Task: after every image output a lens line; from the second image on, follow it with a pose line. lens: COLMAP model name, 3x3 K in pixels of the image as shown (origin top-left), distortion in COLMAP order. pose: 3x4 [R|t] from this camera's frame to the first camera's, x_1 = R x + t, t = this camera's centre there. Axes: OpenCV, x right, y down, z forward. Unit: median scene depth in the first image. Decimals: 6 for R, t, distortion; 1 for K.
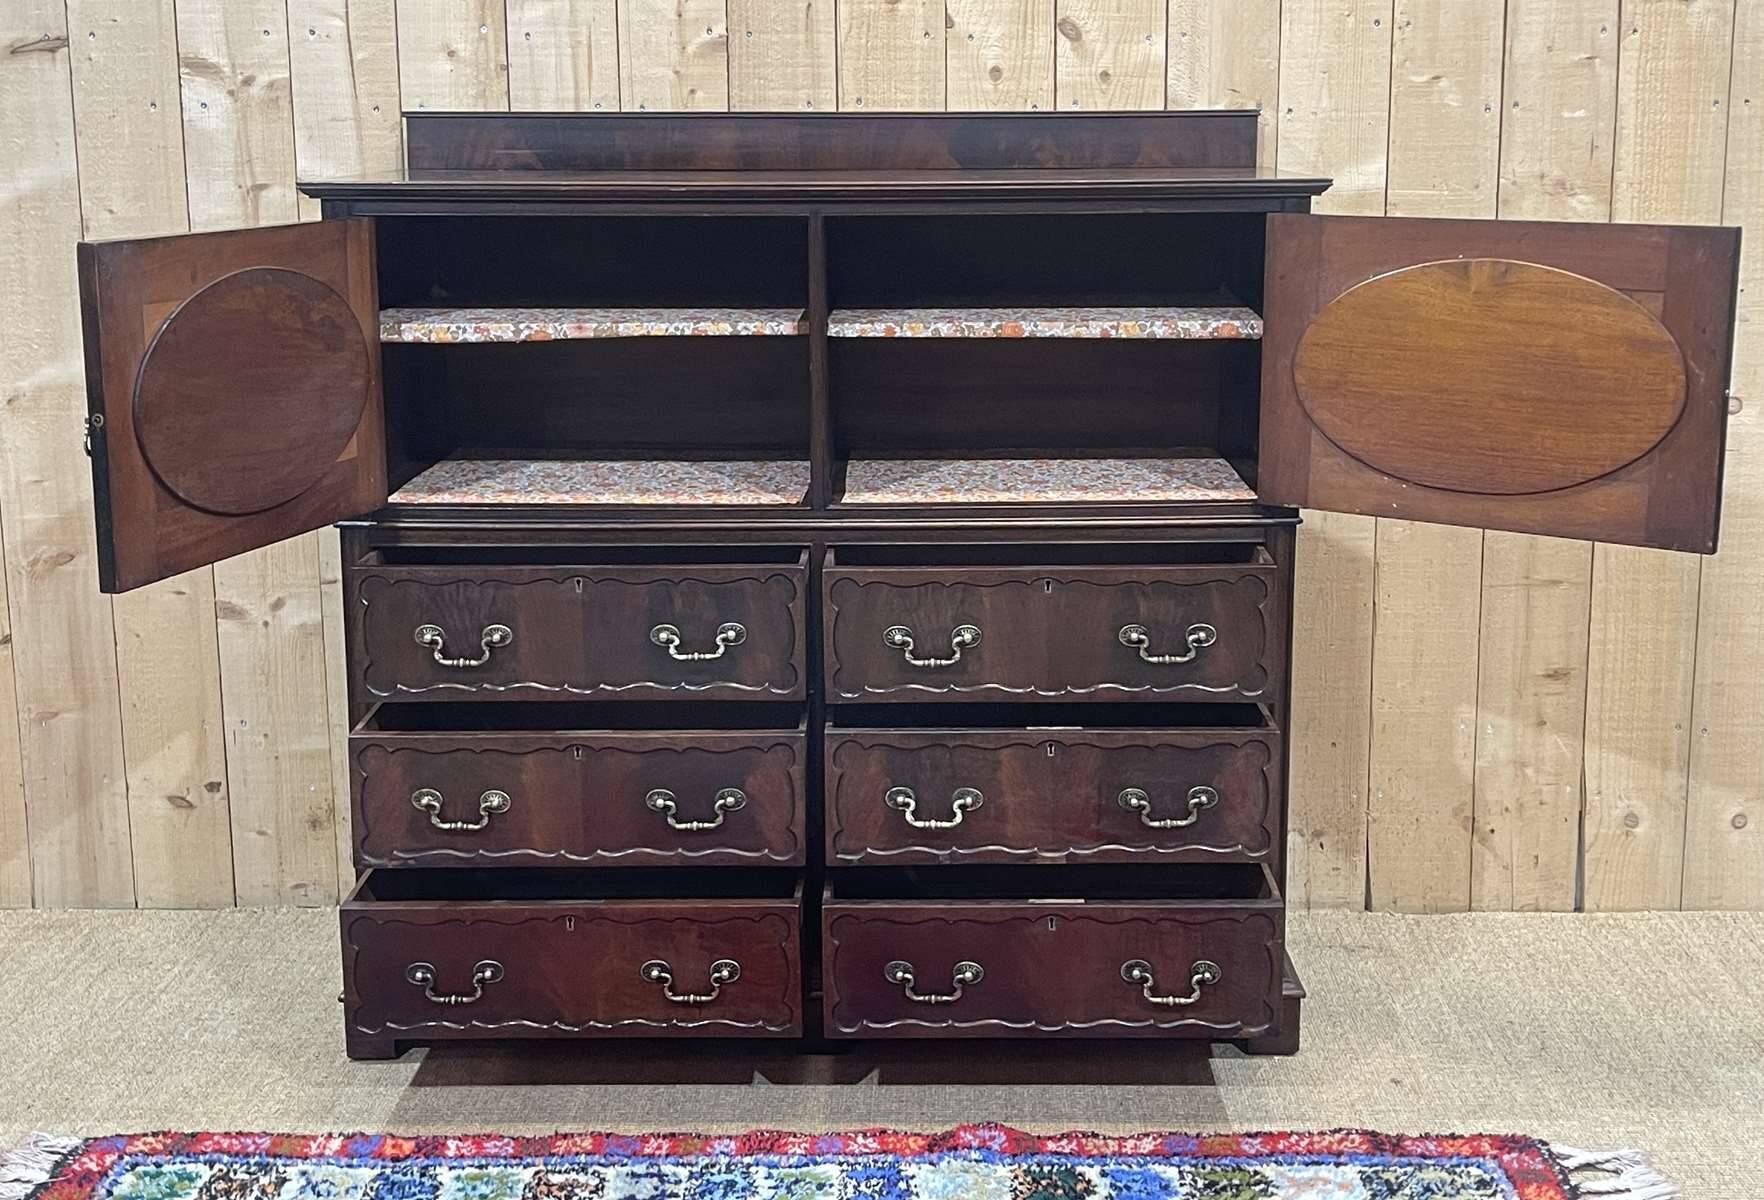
lens RADIAL K [[2320.3, 0, 897.7], [0, 2320.3, 554.5], [0, 0, 1]] dist [0.144688, -0.427129]
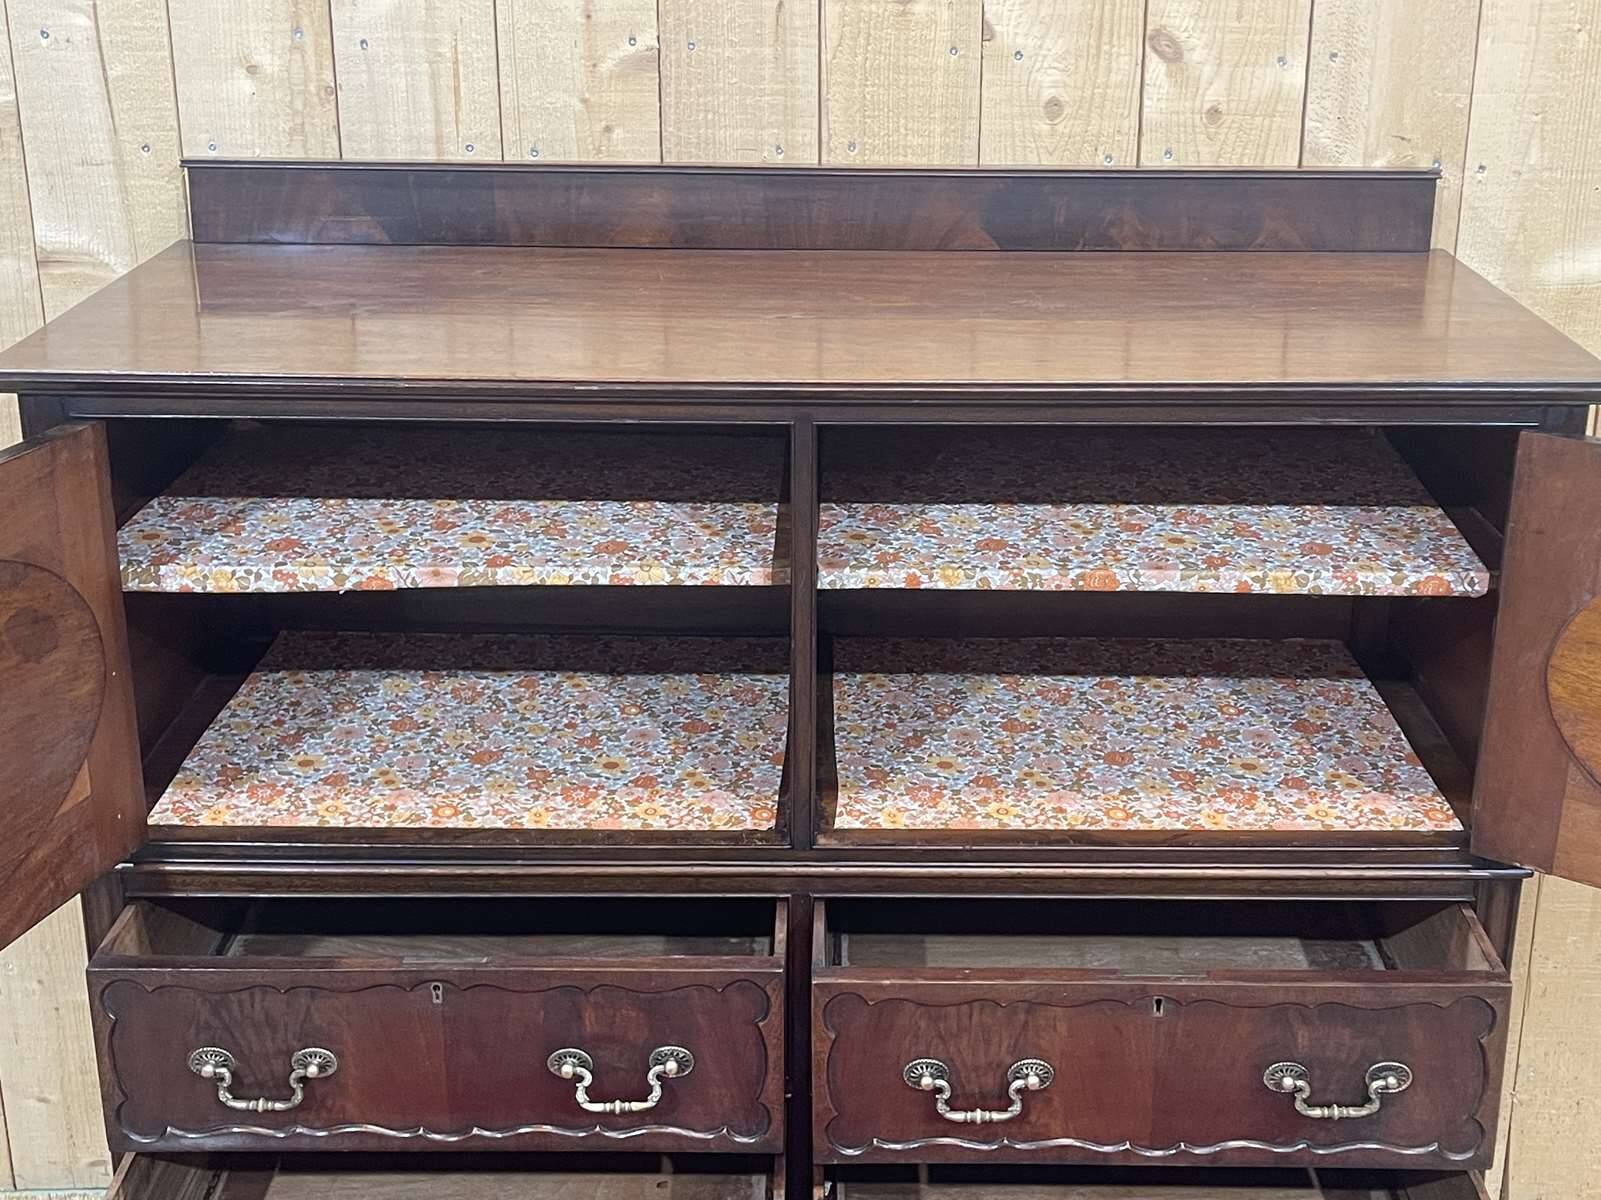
lens RADIAL K [[2174.7, 0, 831.6], [0, 2174.7, 610.6], [0, 0, 1]] dist [0.138327, -0.421366]
pose [[0.999902, 0.007144, 0.012001, -0.034150], [-0.008919, 0.987874, 0.155001, -0.185994], [-0.010748, -0.155092, 0.987841, 0.402718]]
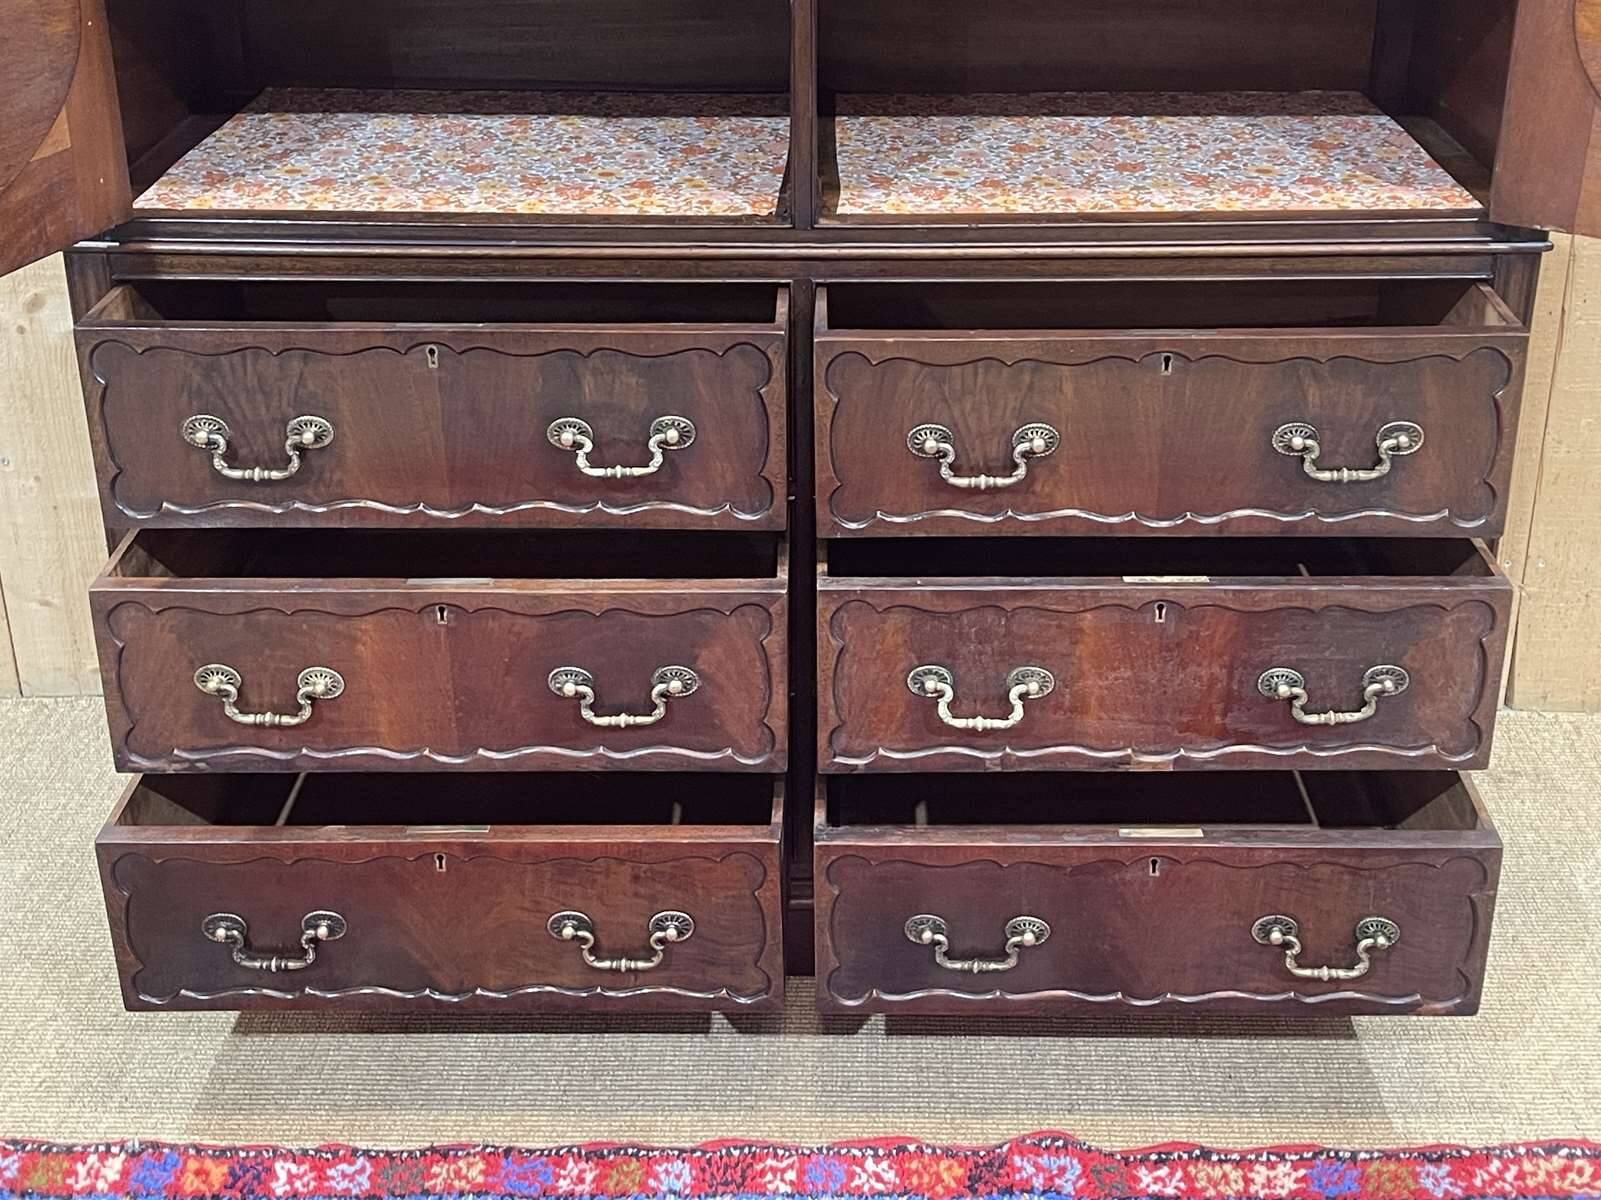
lens RADIAL K [[2174.7, 0, 831.6], [0, 2174.7, 610.6], [0, 0, 1]] dist [0.138327, -0.421366]
pose [[0.999957, 0.001449, 0.009109, -0.032114], [-0.003648, 0.969189, 0.246290, -0.066873], [-0.008471, -0.246313, 0.969153, 0.392152]]
